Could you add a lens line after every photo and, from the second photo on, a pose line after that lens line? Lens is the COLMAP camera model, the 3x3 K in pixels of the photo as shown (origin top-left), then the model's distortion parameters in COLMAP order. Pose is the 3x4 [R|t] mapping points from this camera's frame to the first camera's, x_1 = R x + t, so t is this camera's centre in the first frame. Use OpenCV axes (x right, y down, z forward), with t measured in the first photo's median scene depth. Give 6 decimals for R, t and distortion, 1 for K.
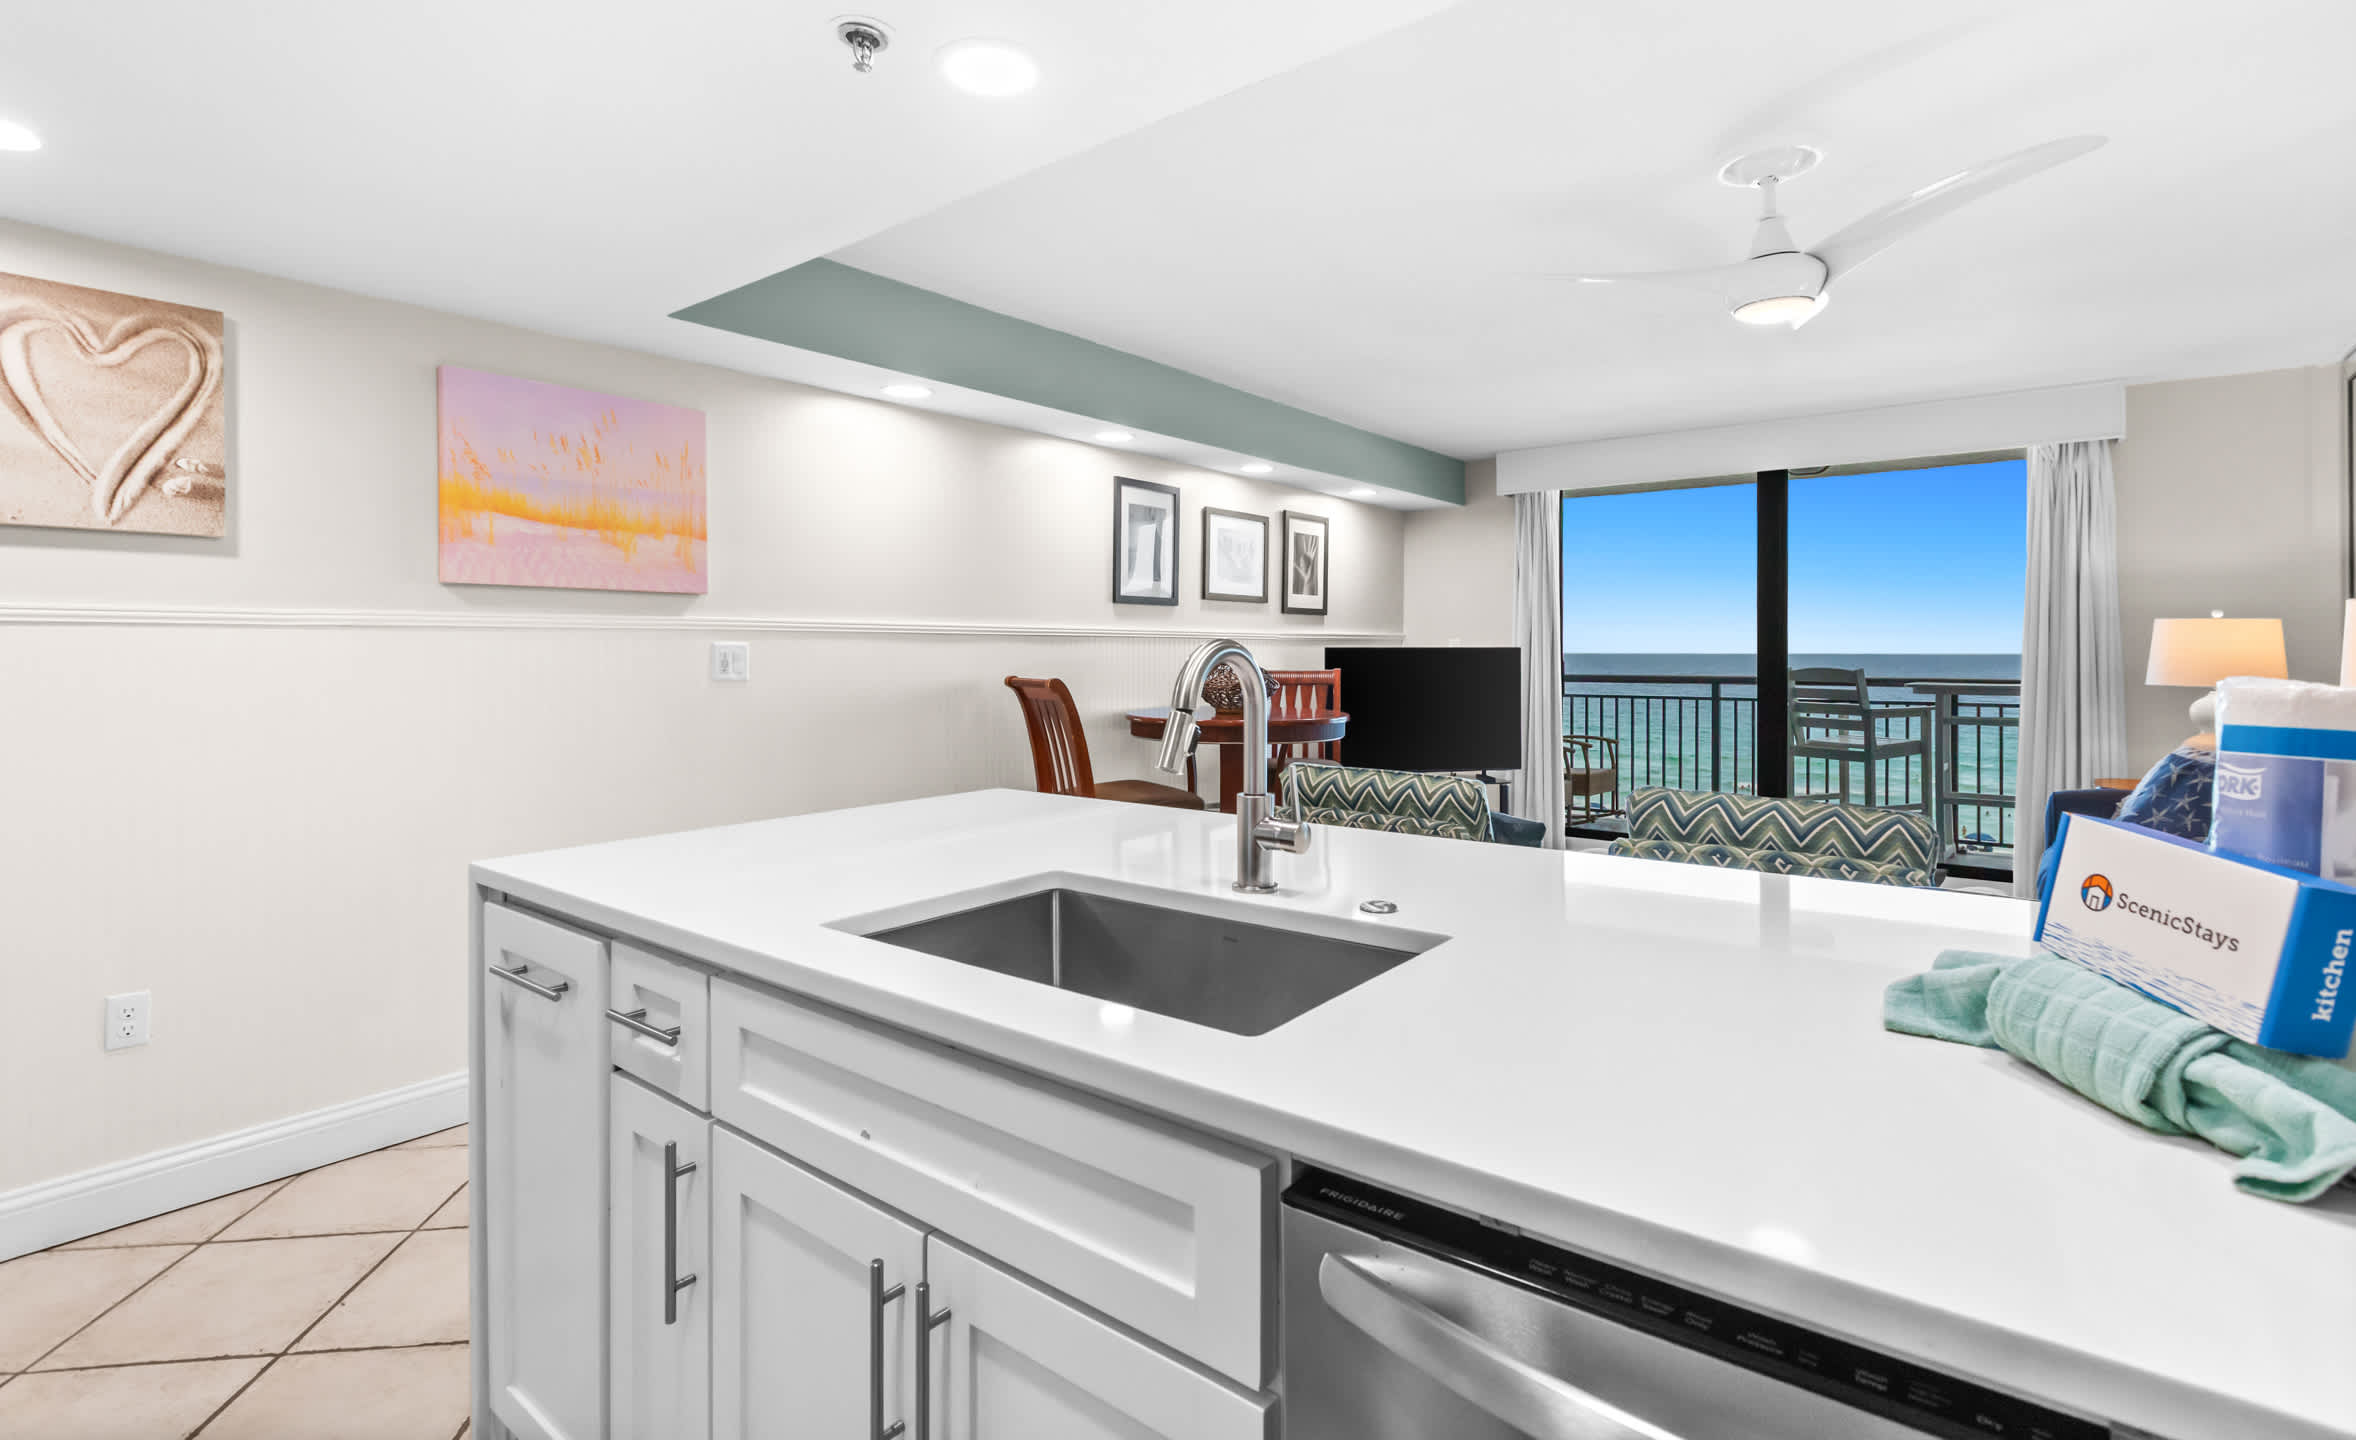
lens RADIAL K [[1094.0, 0, 1173.0], [0, 1094.0, 647.6], [0, 0, 1]] dist [0.013881, -0.008529]
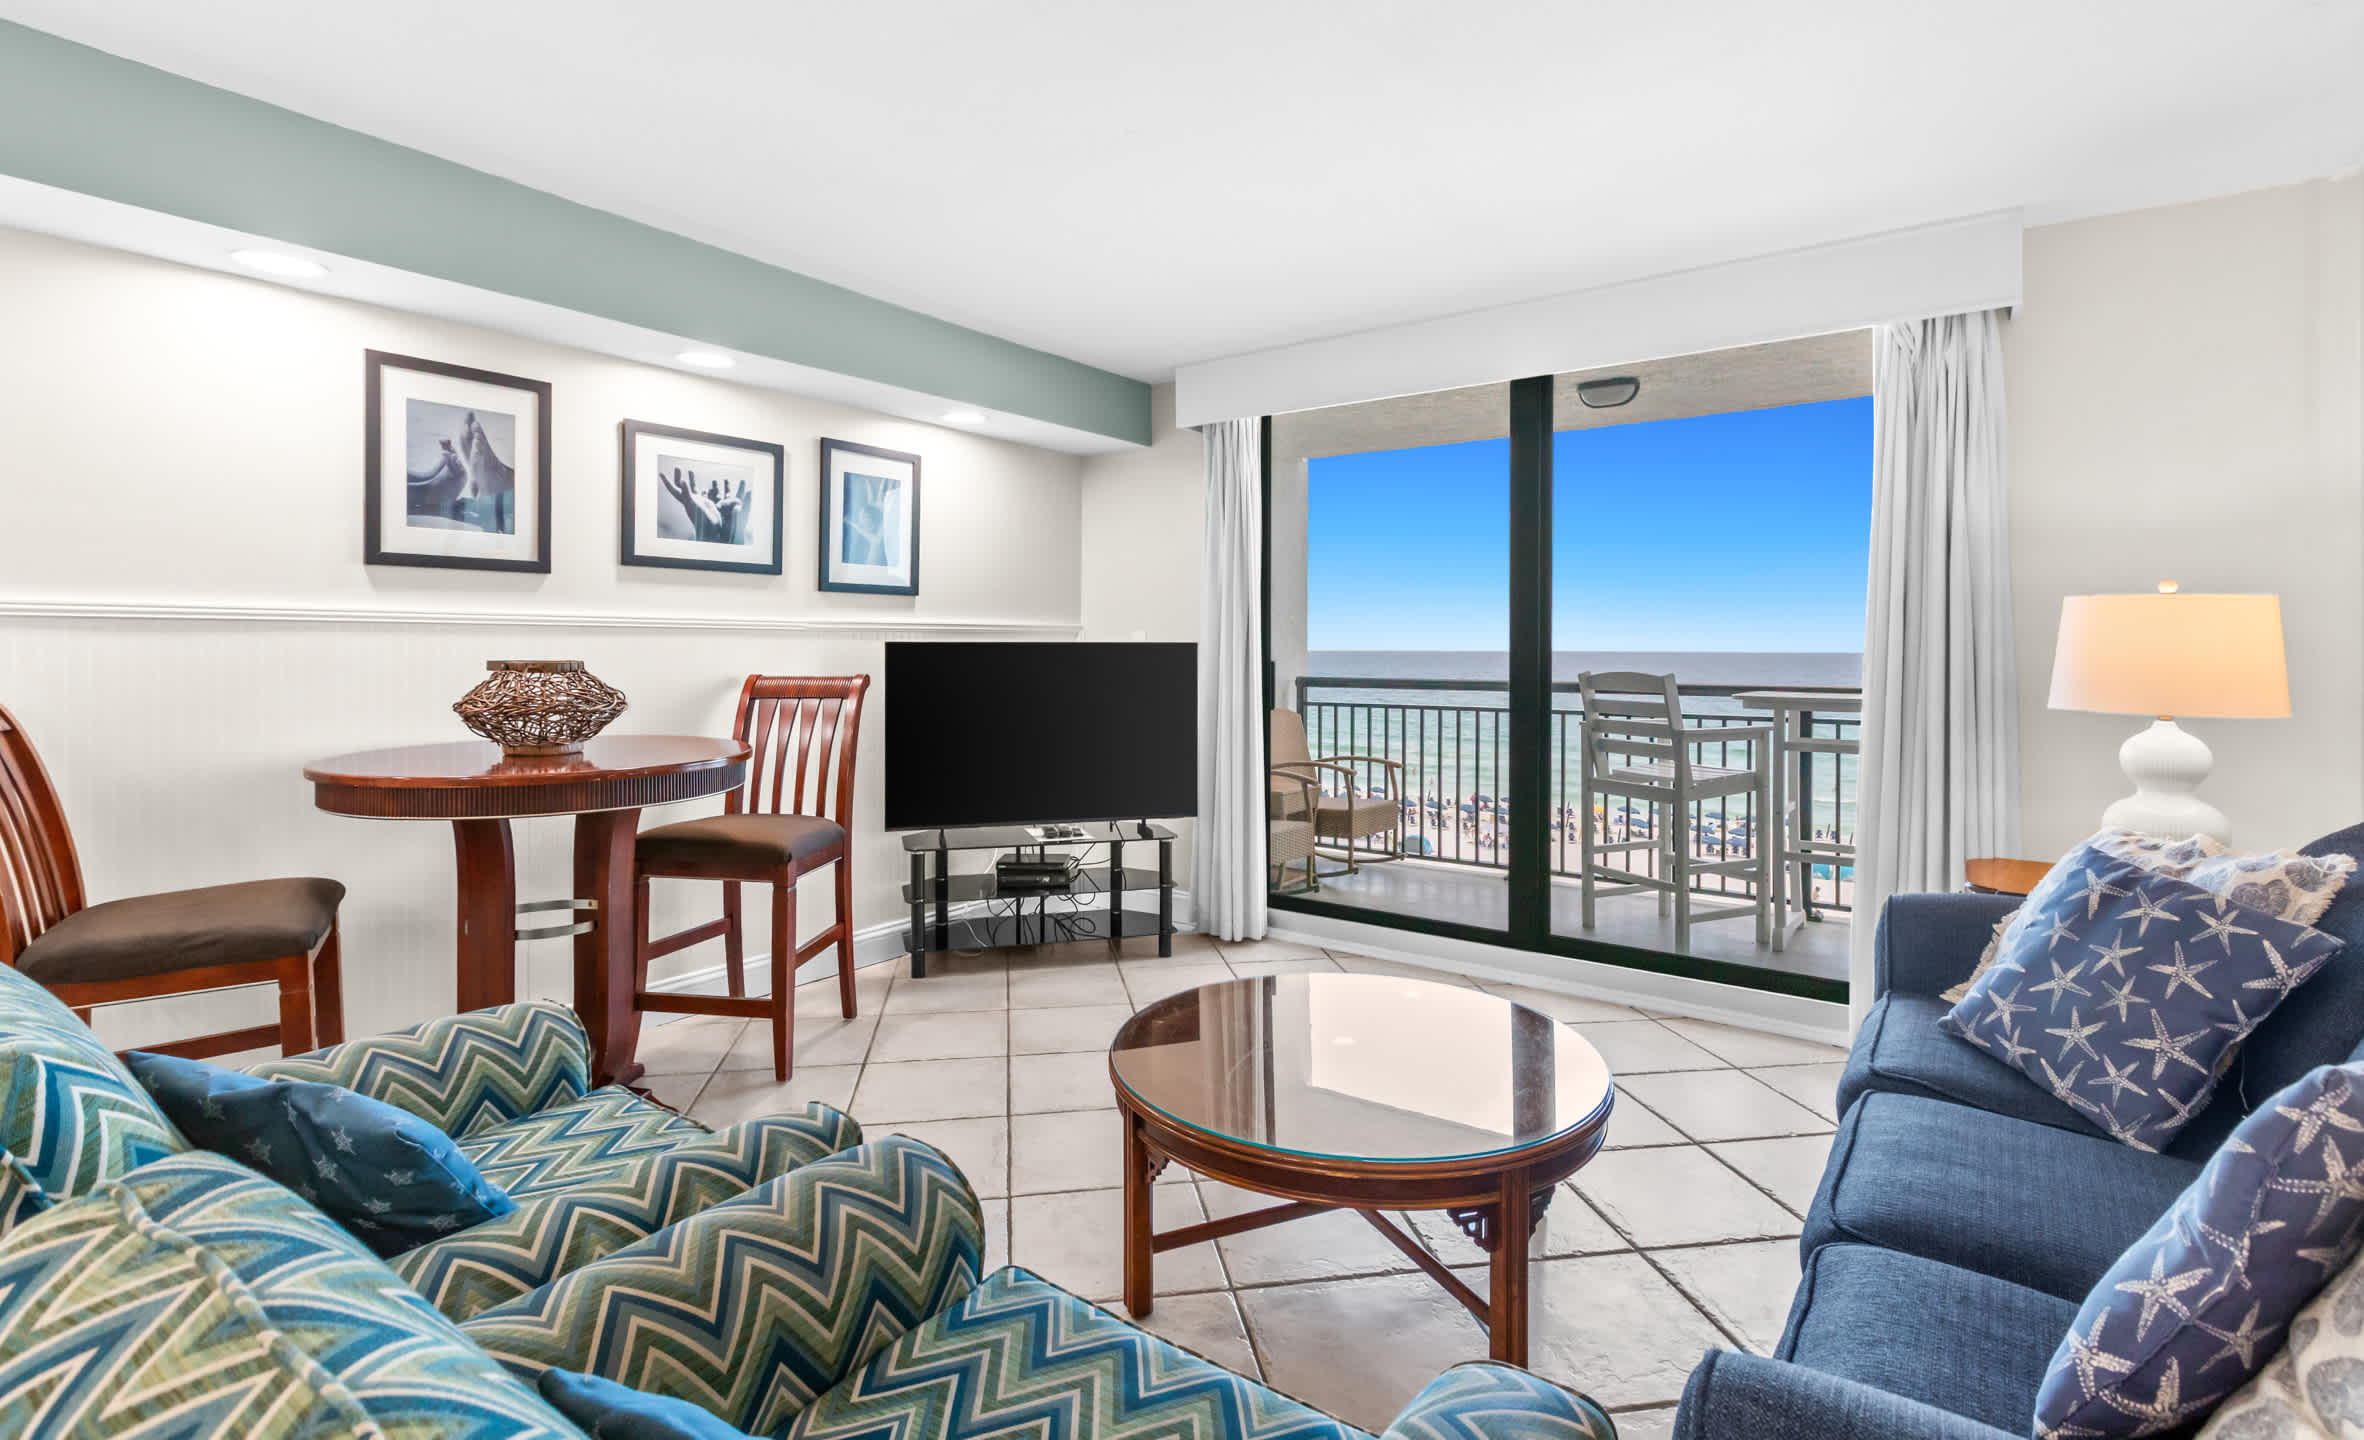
lens RADIAL K [[1102.4, 0, 1169.0], [0, 1102.4, 645.0], [0, 0, 1]] dist [0.018546, 0.000158]
pose [[0.999242, 0.000116, 0.038932, 0.277112], [-0.000089, 1.000000, -0.000704, 0.002199], [-0.038932, 0.000700, 0.999242, 0.299947]]
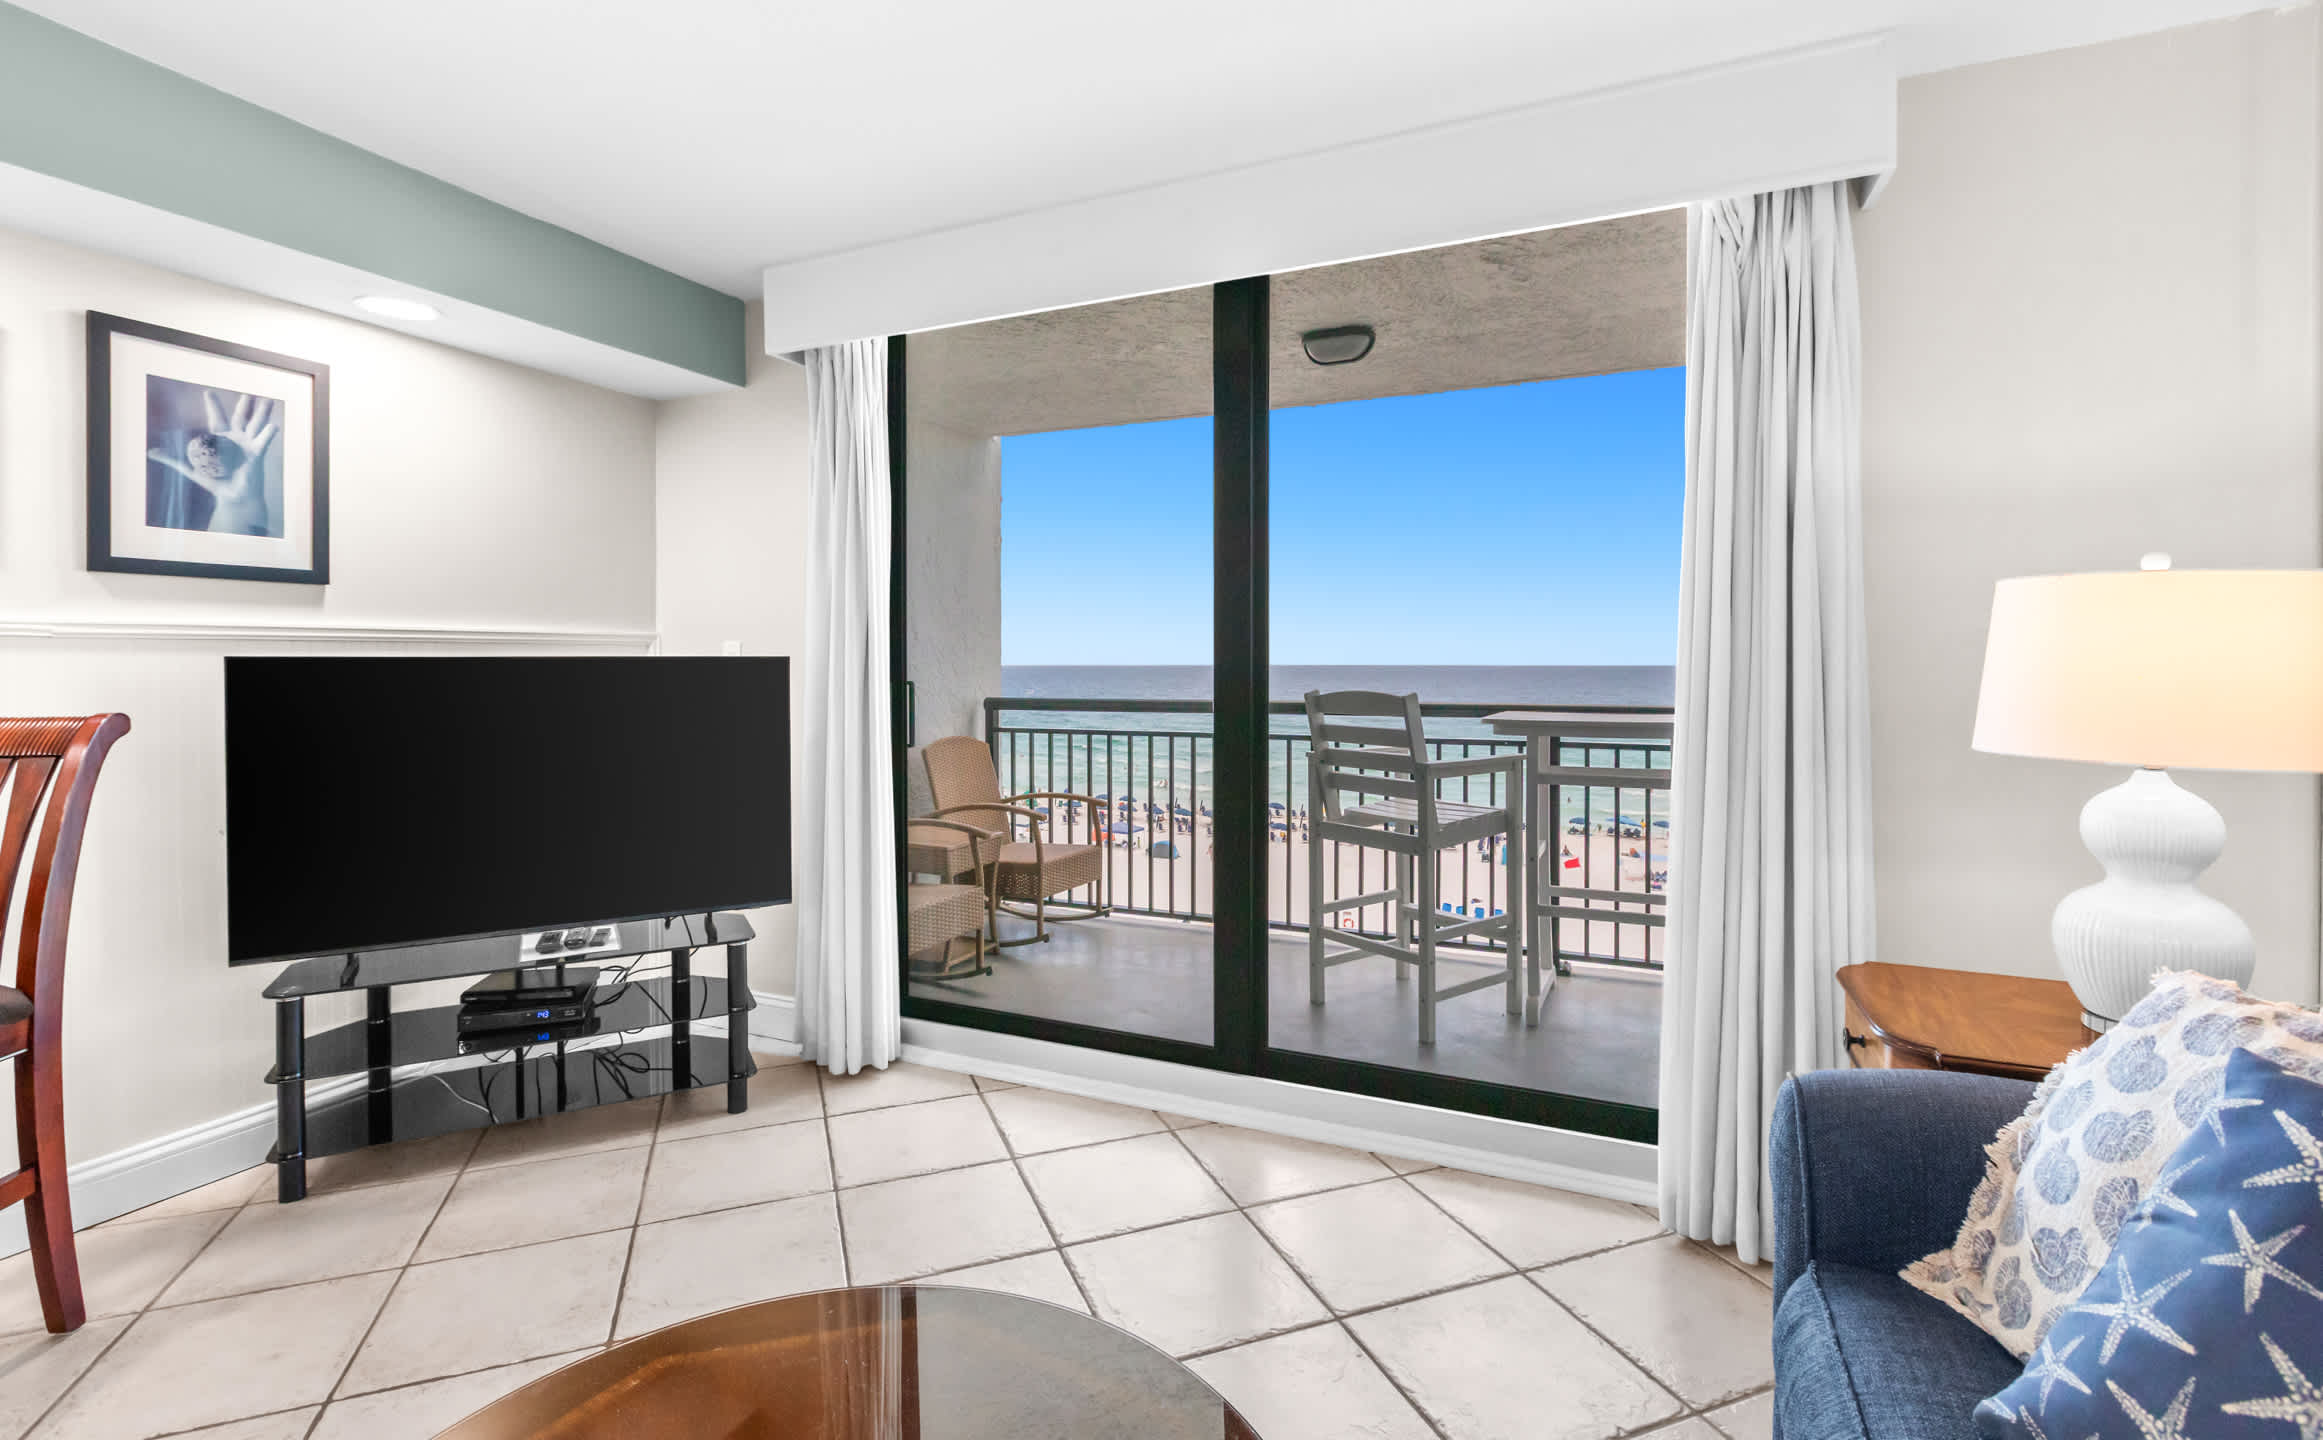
lens RADIAL K [[1039.1, 0, 1160.1], [0, 1039.1, 680.6], [0, 0, 1]] dist [-0.002776, -0.000411]
pose [[0.968732, -0.009680, 0.247919, 0.369837], [0.005024, 0.999799, 0.019406, 0.002991], [-0.248057, -0.017554, 0.968586, 0.515591]]
